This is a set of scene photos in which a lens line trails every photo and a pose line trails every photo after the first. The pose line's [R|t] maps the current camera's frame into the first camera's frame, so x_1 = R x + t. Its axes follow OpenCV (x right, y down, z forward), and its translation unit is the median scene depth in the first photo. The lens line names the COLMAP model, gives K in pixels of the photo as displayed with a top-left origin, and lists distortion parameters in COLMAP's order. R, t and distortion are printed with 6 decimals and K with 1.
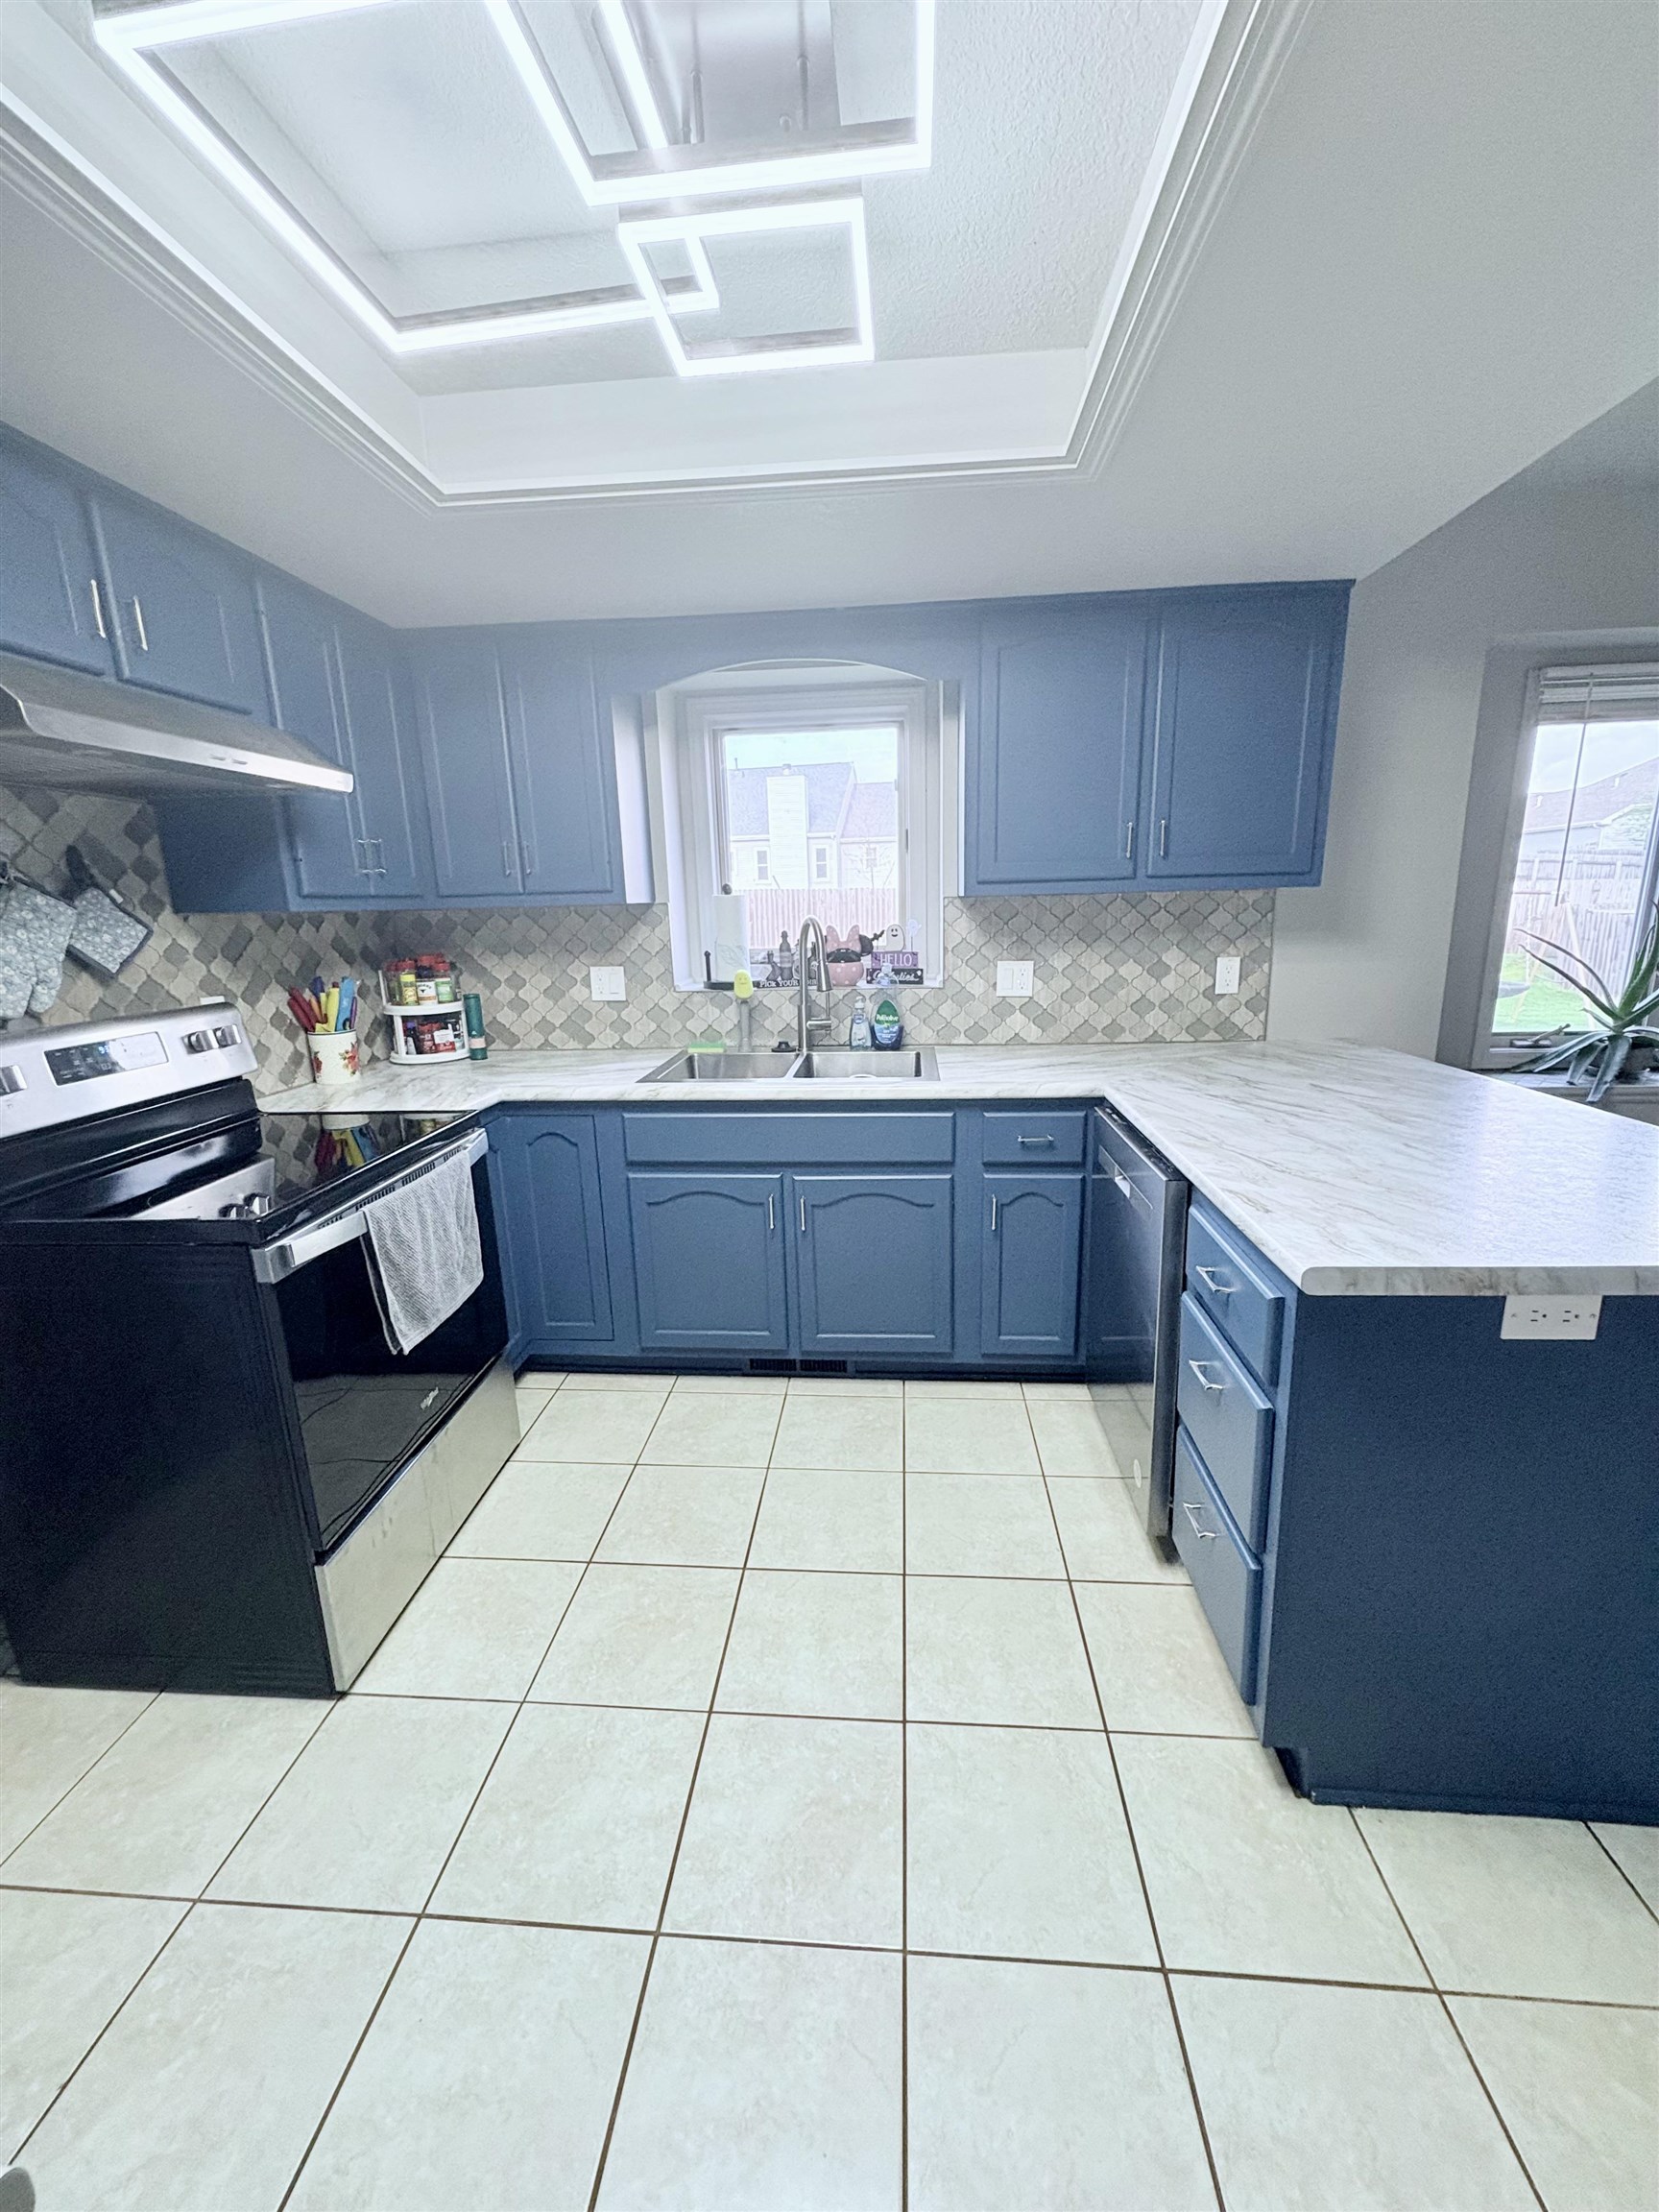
lens RADIAL K [[891.0, 0, 833.1], [0, 891.0, 1102.7], [0, 0, 1]] dist [0.003525, 0.000000]
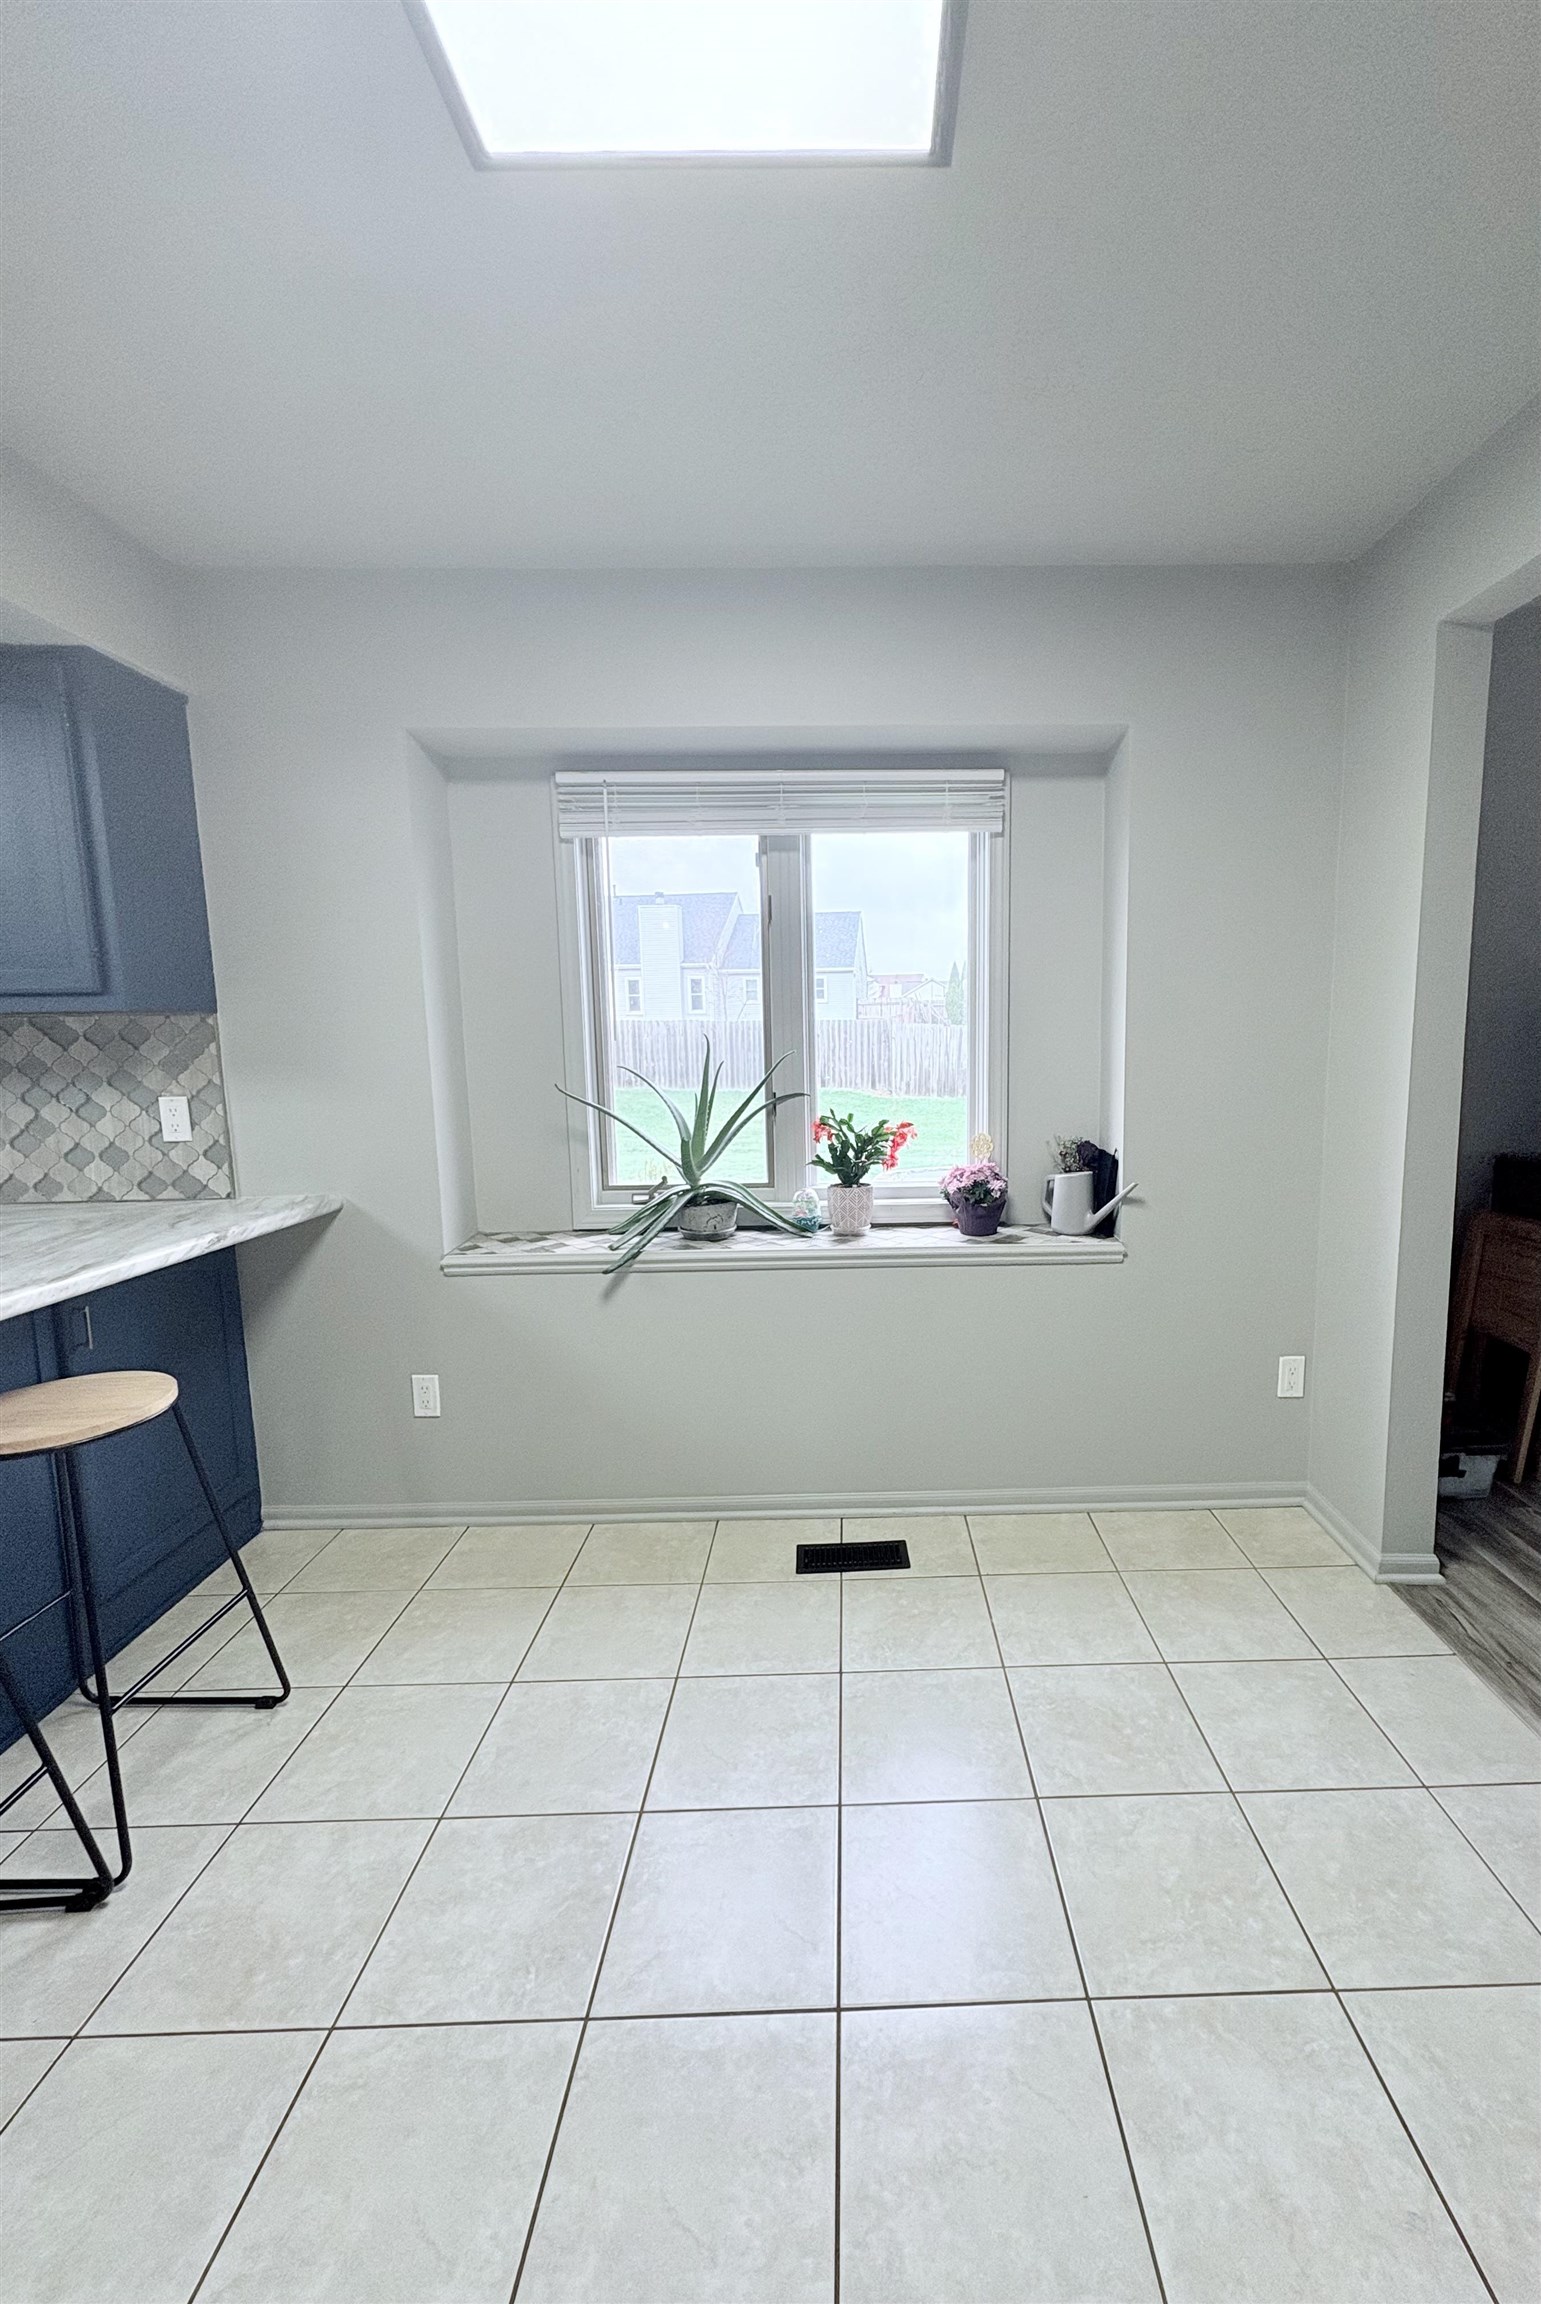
lens RADIAL K [[941.4, 0, 875.7], [0, 941.4, 1148.0], [0, 0, 1]] dist [-0.000033, 0.000054]
pose [[0.996065, -0.001612, 0.088615, 0.986610], [0.010721, 0.994684, -0.102411, -0.021818], [-0.087978, 0.102958, 0.990787, 0.097761]]
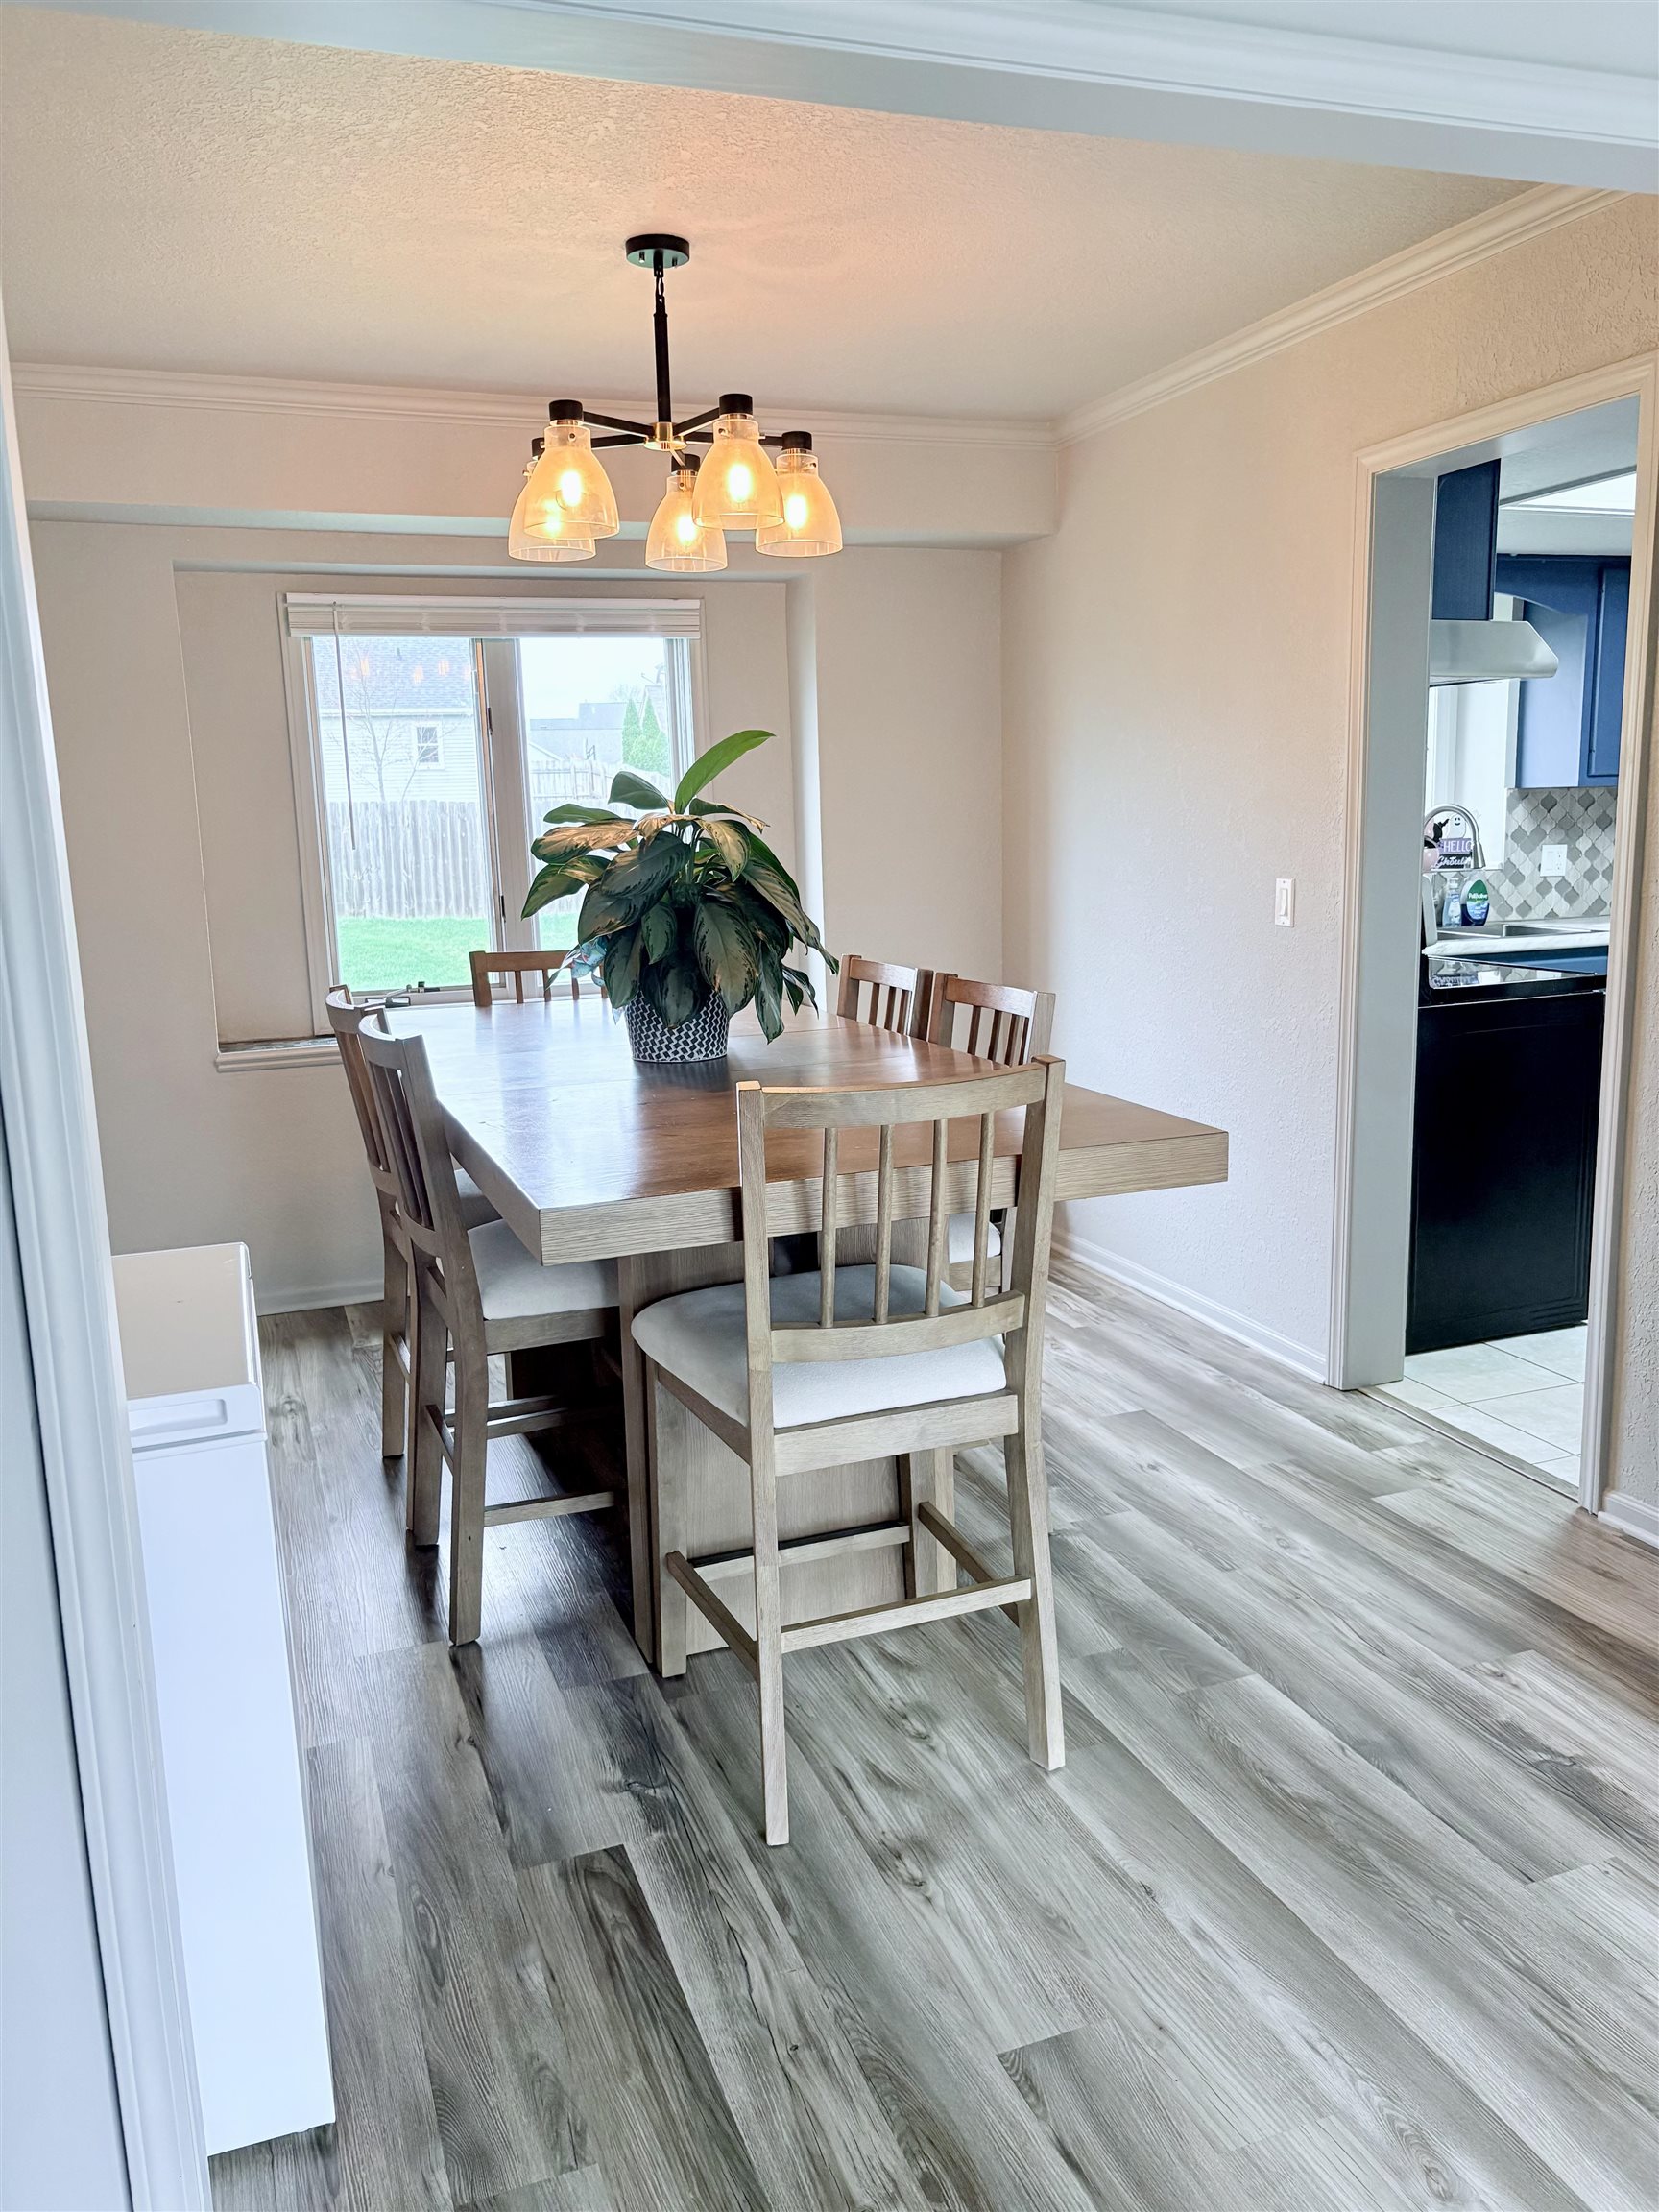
lens RADIAL K [[1657.4, 0, 831.2], [0, 1657.4, 1106.5], [0, 0, 1]] dist [0.042318, -0.019901]
pose [[0.909606, -0.065795, 0.410230, -1.534475], [0.088204, 0.995455, -0.035917, 0.169451], [-0.406002, 0.068854, 0.911275, -0.548828]]
